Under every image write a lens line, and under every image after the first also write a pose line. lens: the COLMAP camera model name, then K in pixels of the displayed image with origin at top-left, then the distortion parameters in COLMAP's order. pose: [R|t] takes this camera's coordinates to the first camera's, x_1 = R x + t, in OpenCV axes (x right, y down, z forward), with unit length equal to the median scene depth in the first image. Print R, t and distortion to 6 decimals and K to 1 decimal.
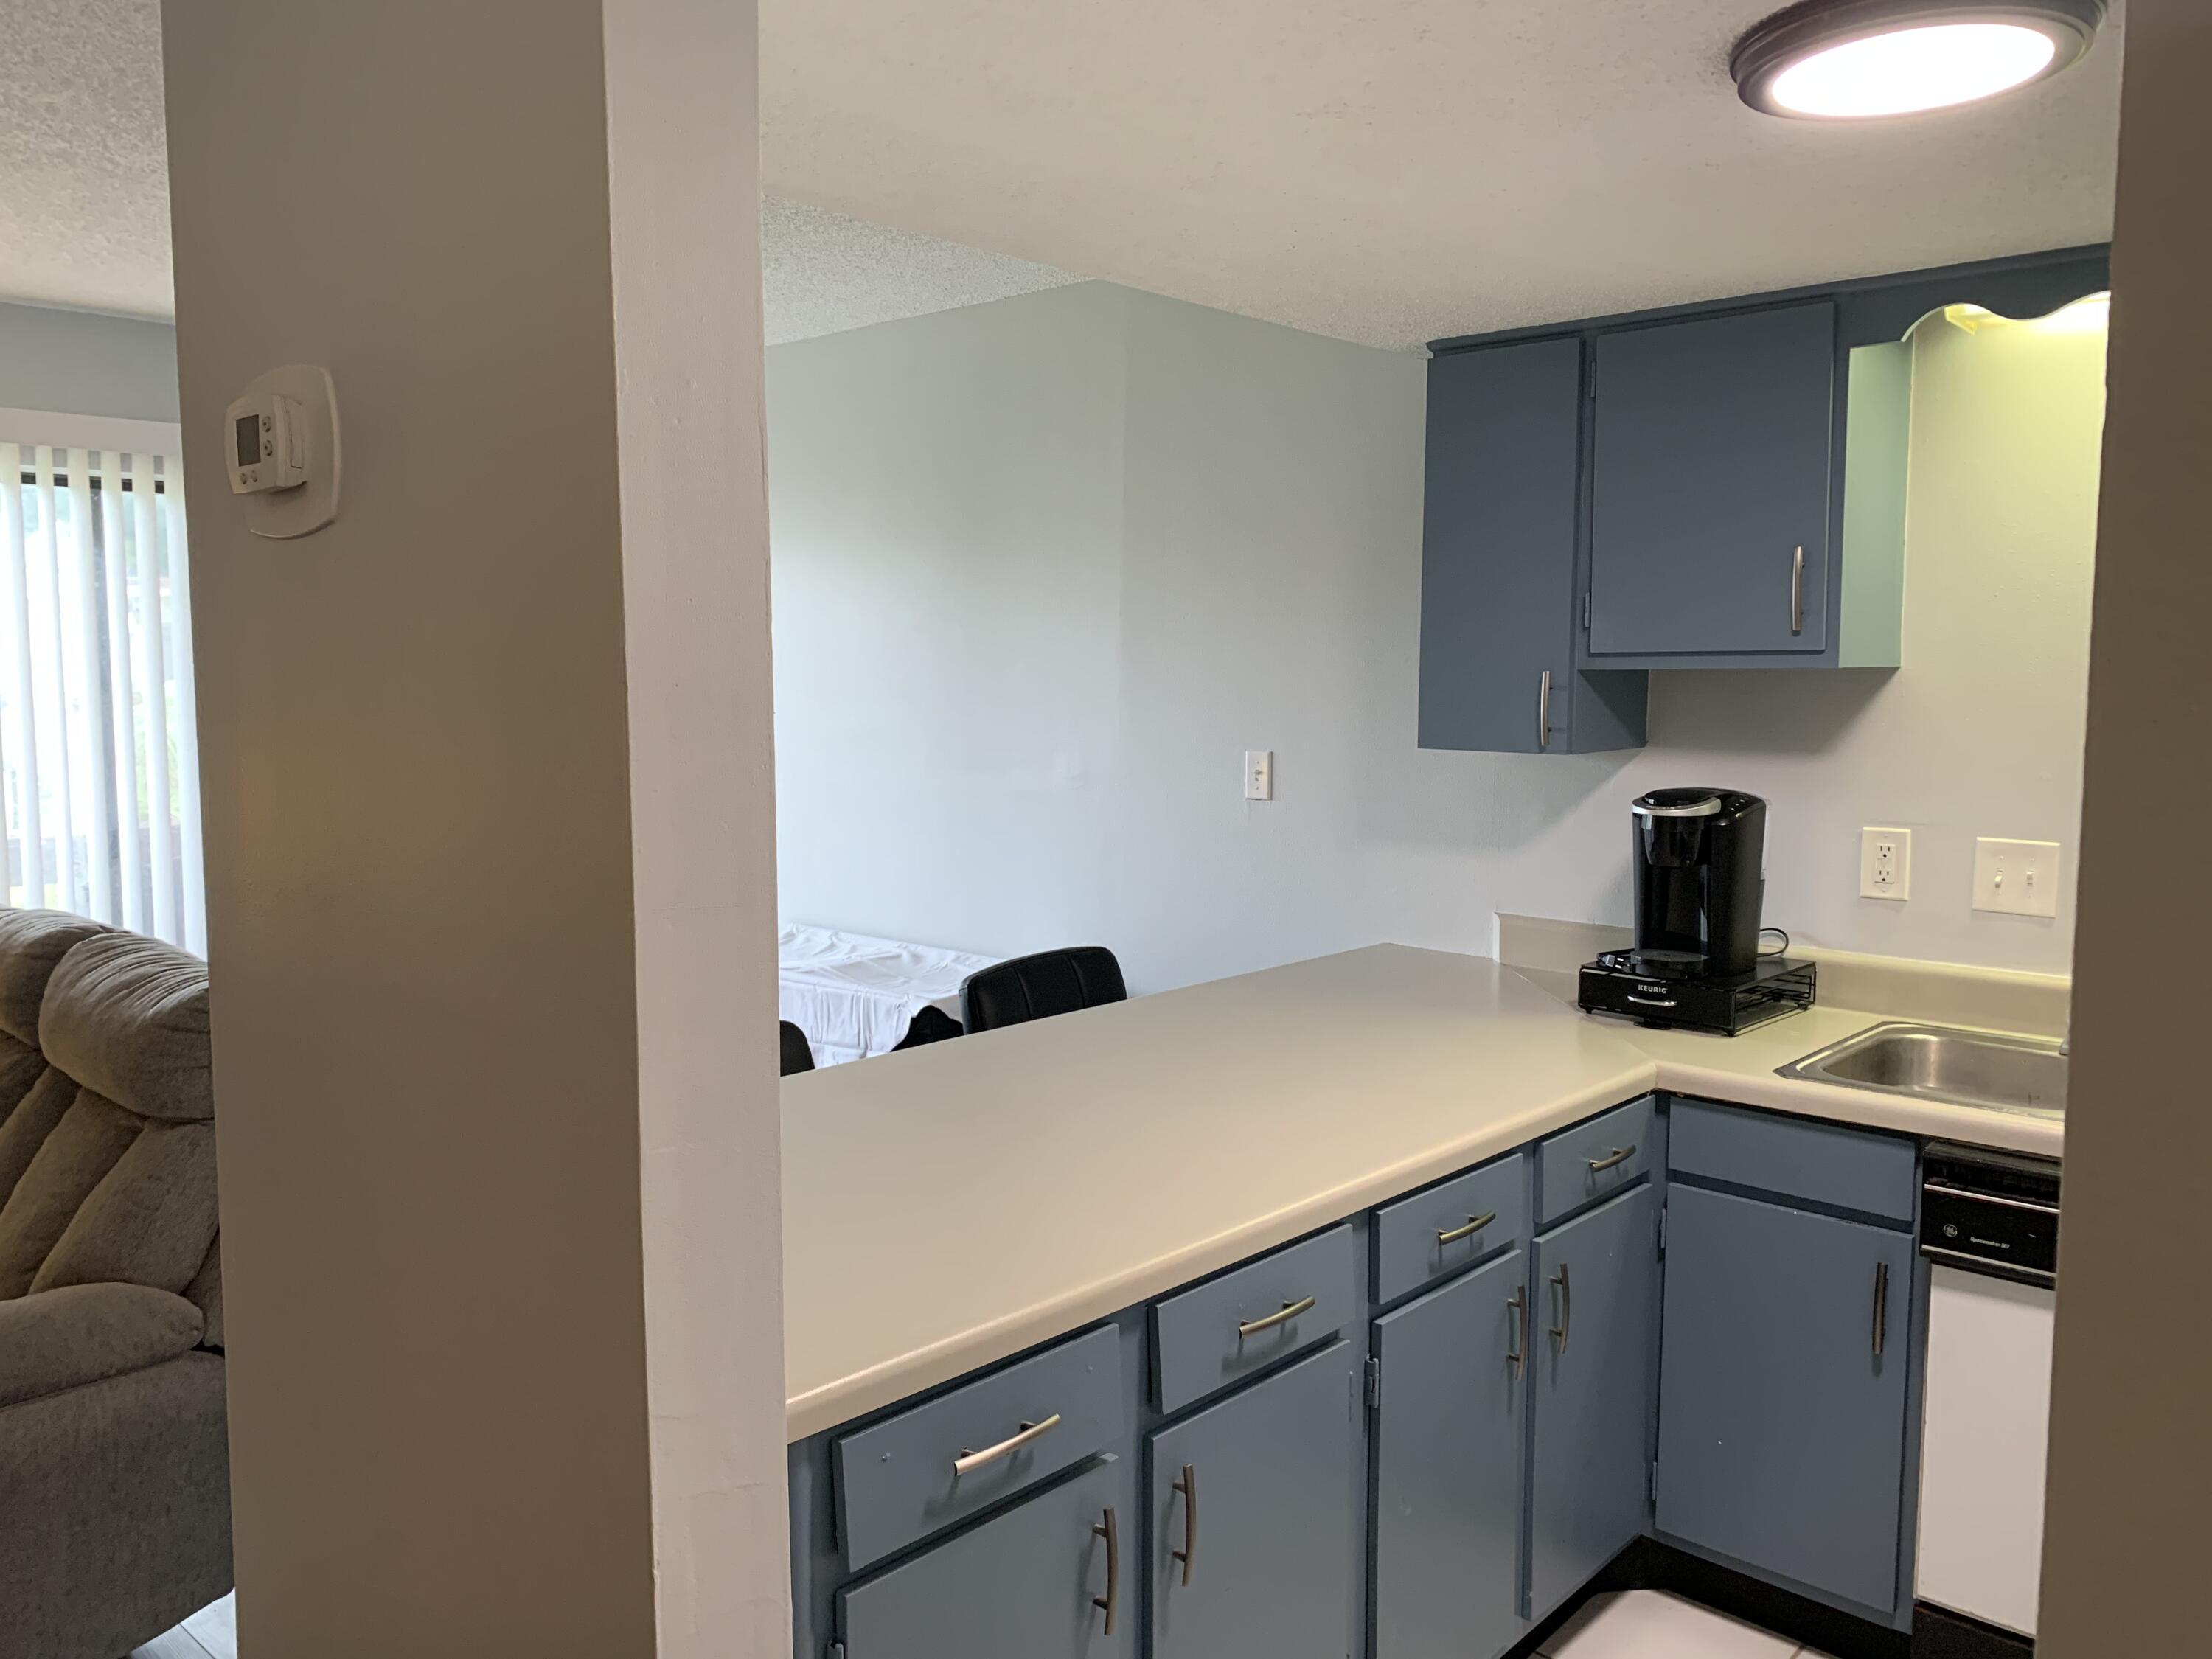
lens RADIAL K [[1701.3, 0, 1110.6], [0, 1701.3, 808.4], [0, 0, 1]] dist [0.000677, 0.004168]
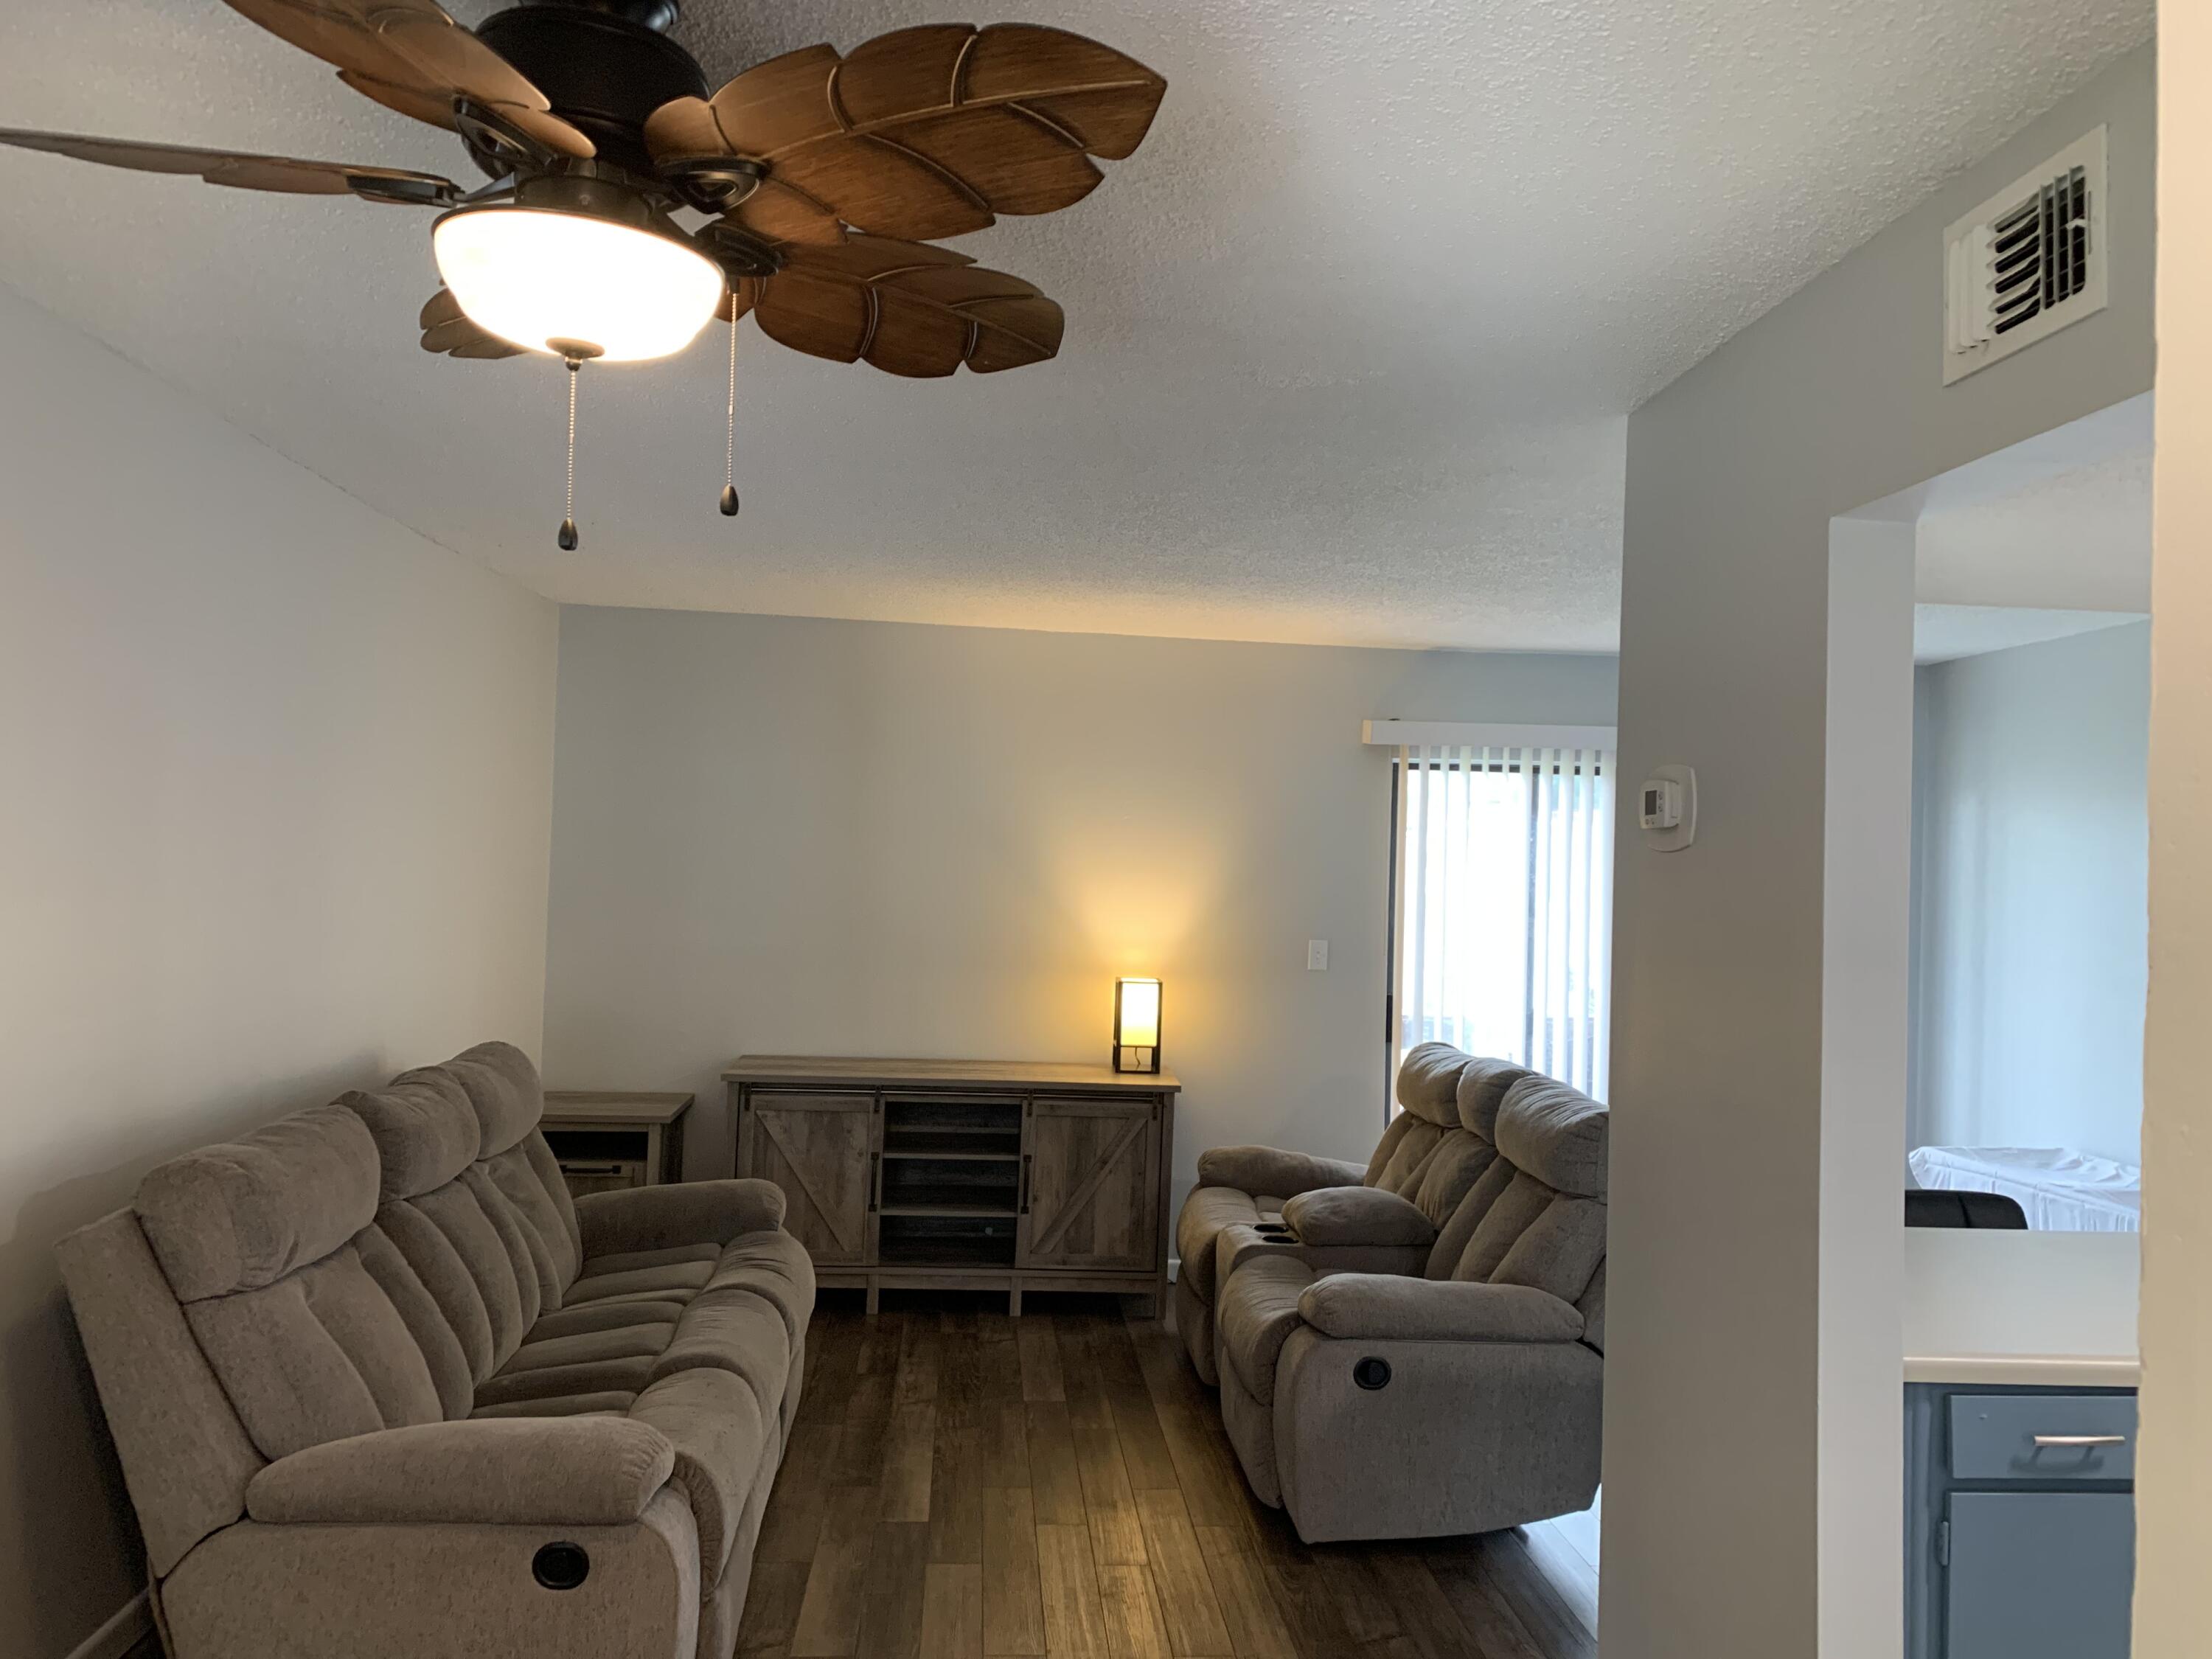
lens RADIAL K [[1692.1, 0, 1106.3], [0, 1692.1, 824.8], [0, 0, 1]] dist [0.052814, -0.064332]
pose [[0.724844, 0.005898, -0.688888, 0.219462], [-0.090587, 0.992097, -0.086821, 0.020273], [0.682932, 0.125336, 0.719649, -0.471899]]
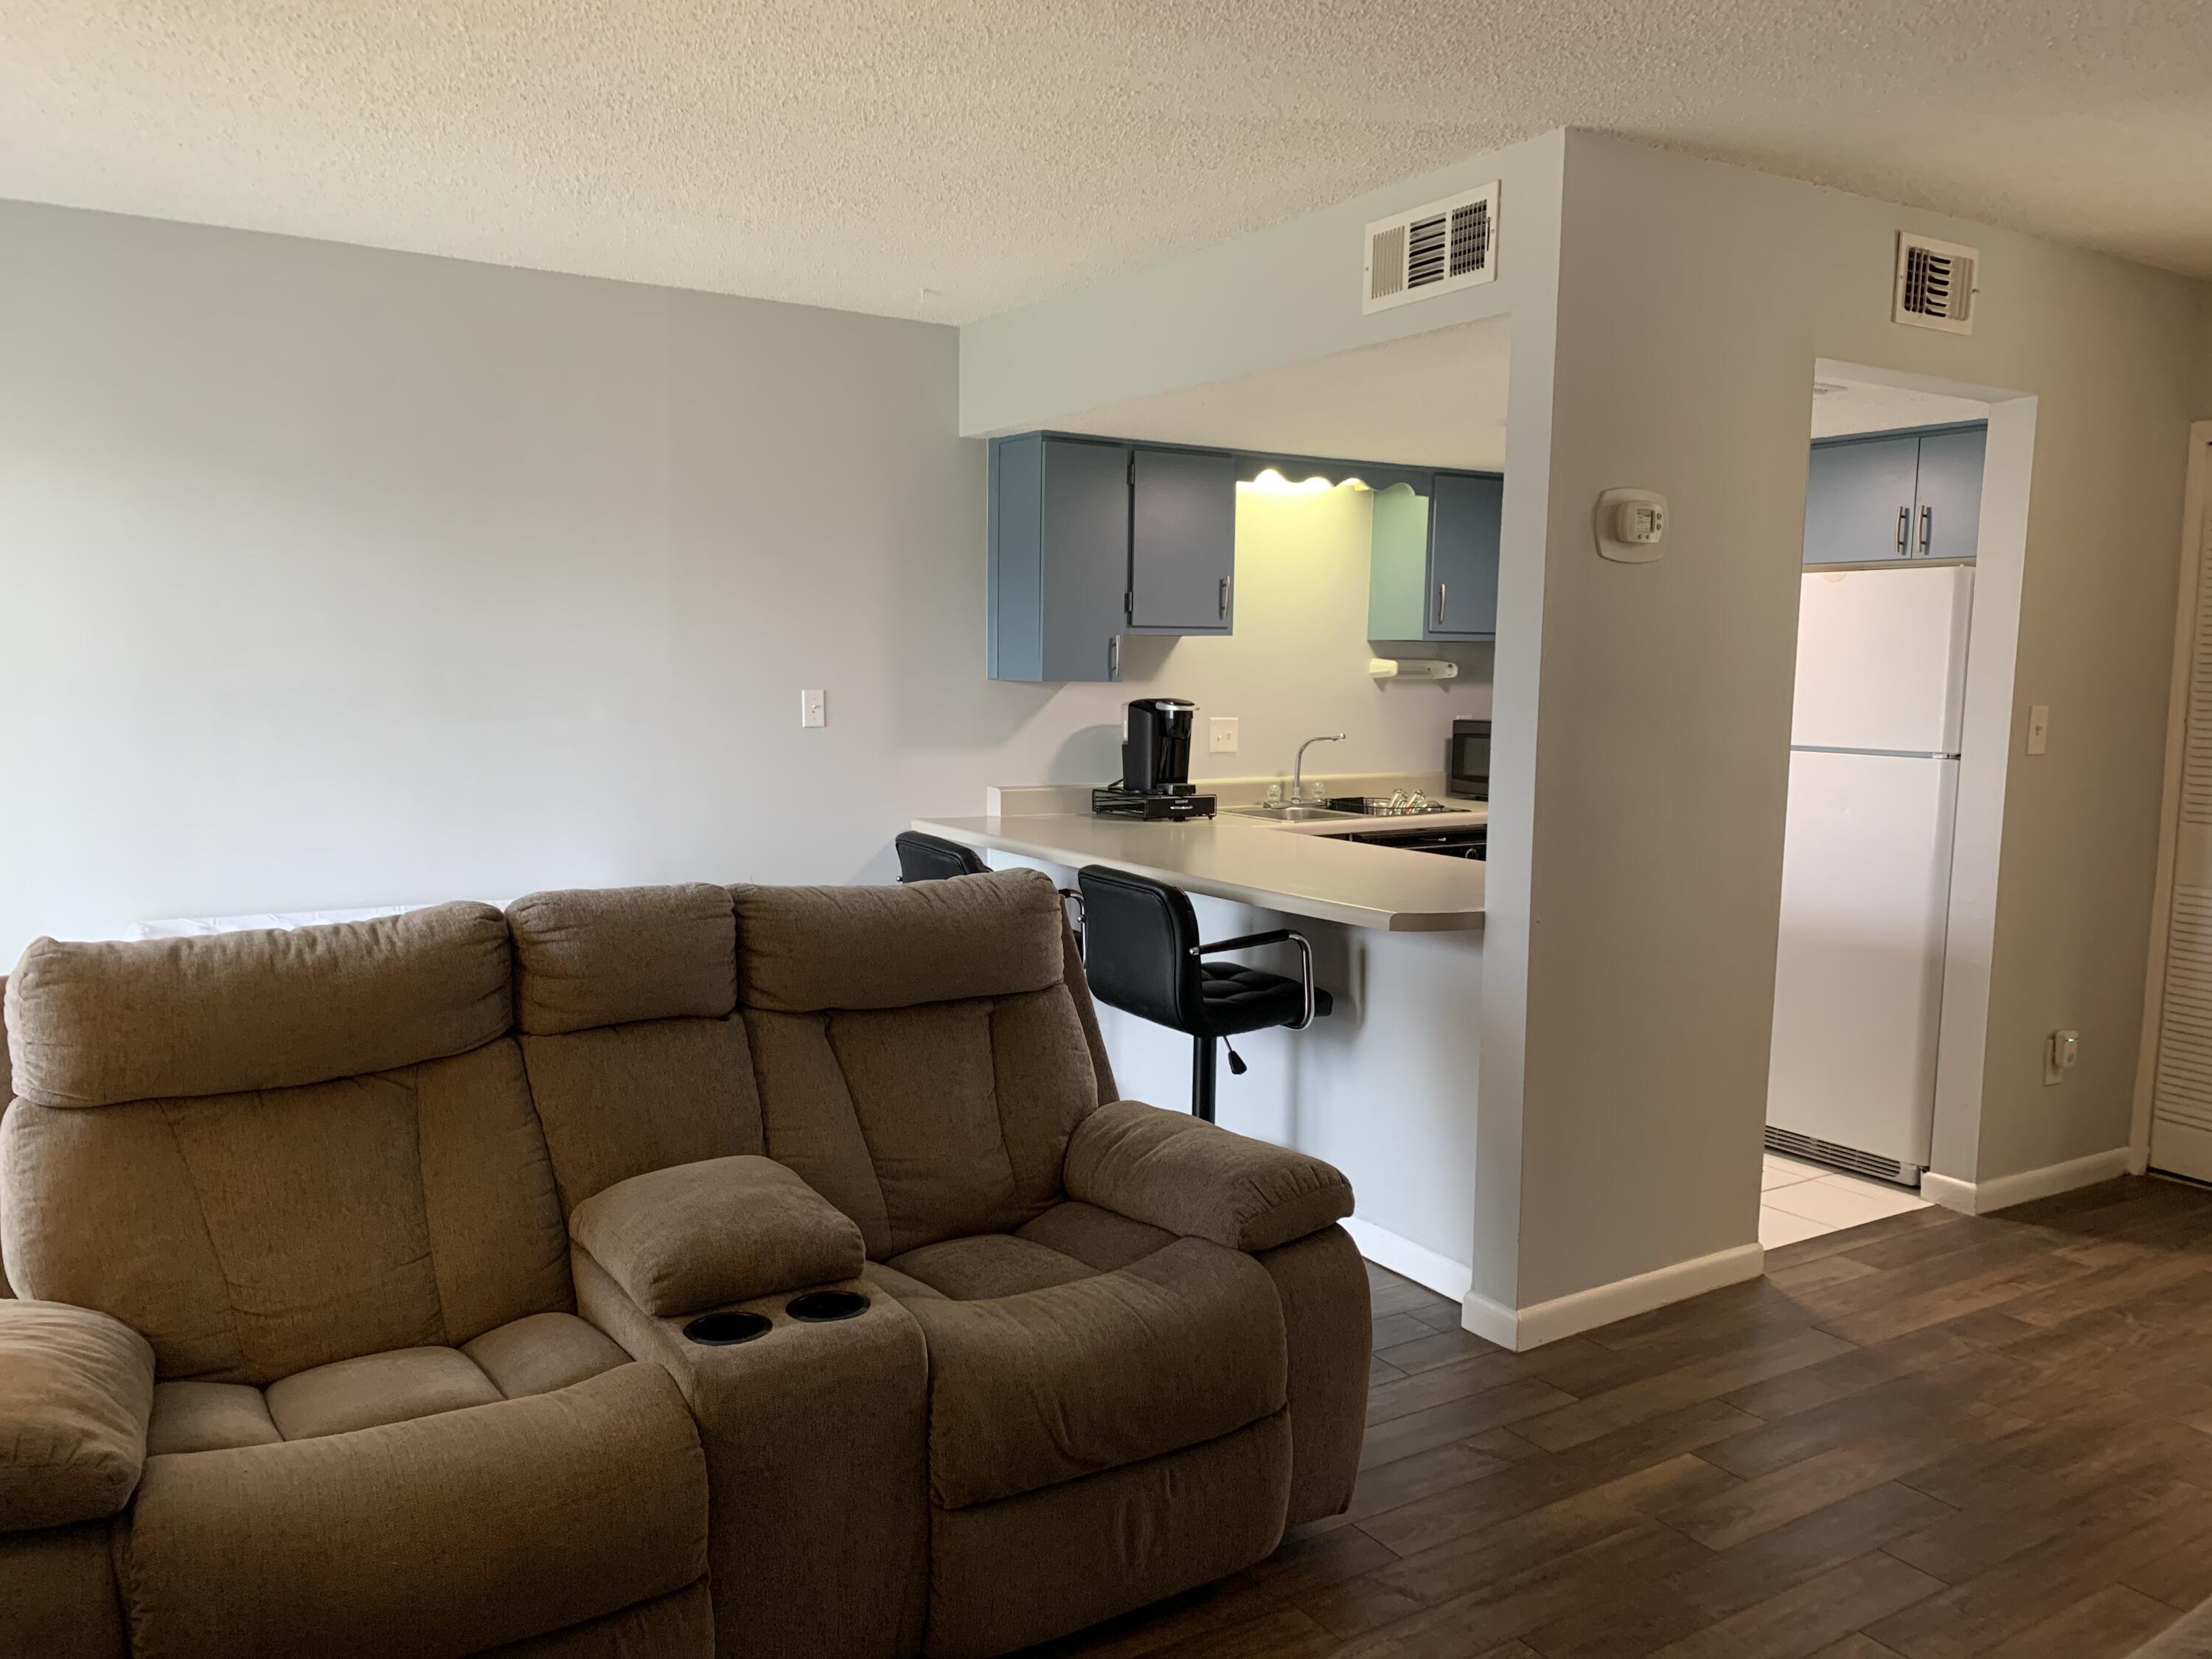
lens RADIAL K [[1661.1, 0, 1111.7], [0, 1661.1, 840.1], [0, 0, 1]] dist [0.114114, -0.236896]
pose [[0.271784, -0.098144, 0.957341, -1.647124], [0.070493, 0.994144, 0.081904, -0.011121], [-0.959773, 0.045226, 0.277111, 0.612175]]
